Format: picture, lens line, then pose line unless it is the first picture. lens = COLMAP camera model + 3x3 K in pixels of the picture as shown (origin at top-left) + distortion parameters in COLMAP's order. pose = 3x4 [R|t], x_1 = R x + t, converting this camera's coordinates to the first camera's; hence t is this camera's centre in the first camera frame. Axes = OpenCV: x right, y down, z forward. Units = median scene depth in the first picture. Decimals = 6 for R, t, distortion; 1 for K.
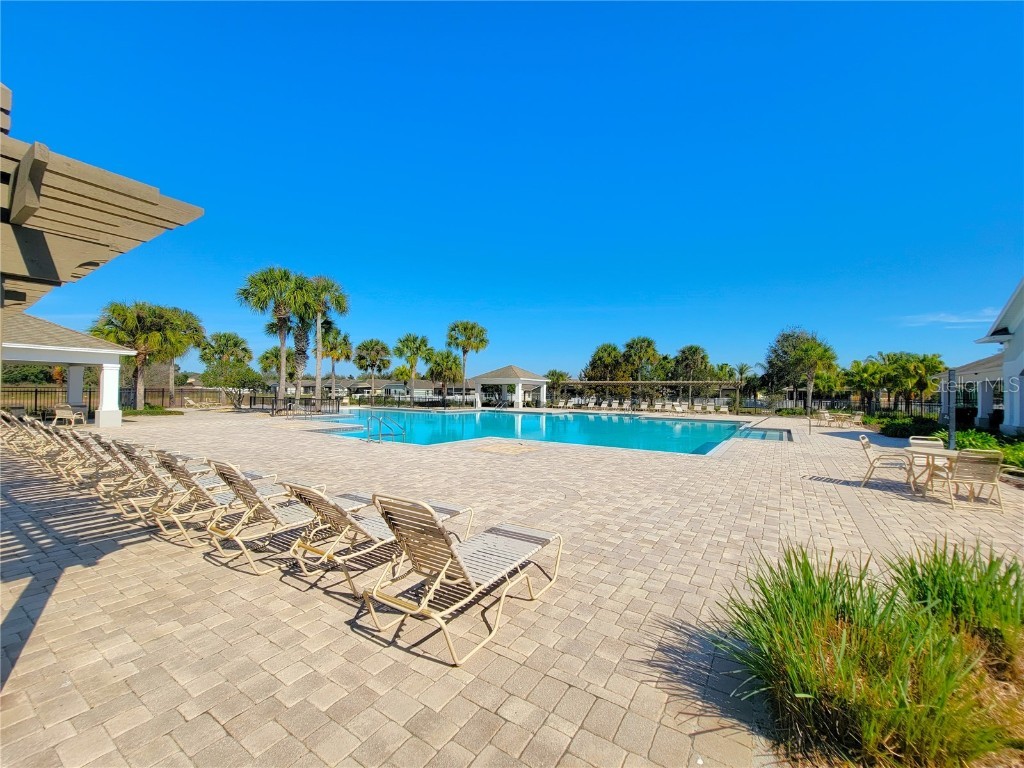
lens RADIAL K [[418.6, 0, 512.4], [0, 418.6, 388.6], [0, 0, 1]] dist [0.000768, 0.000157]
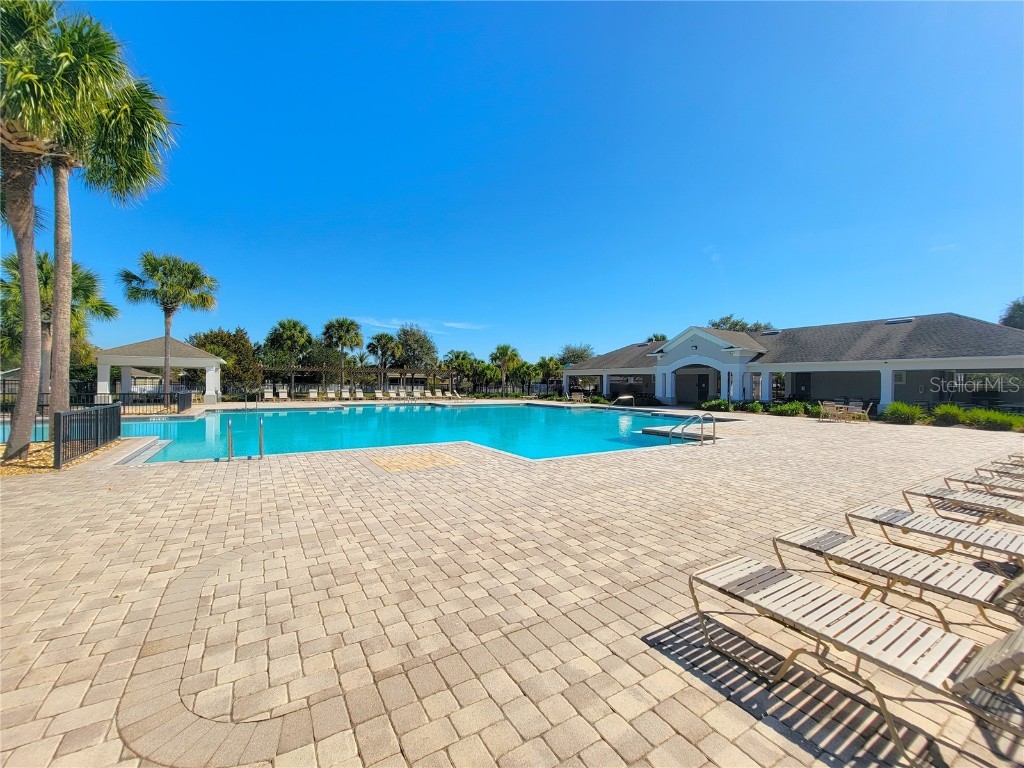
lens RADIAL K [[418.6, 0, 513.6], [0, 418.6, 383.1], [0, 0, 1]] dist [0.000768, 0.000157]
pose [[0.434229, -0.011314, 0.900731, -0.330731], [-0.006332, 0.999858, 0.015612, 0.000387], [-0.900780, -0.012483, 0.434096, 0.274842]]
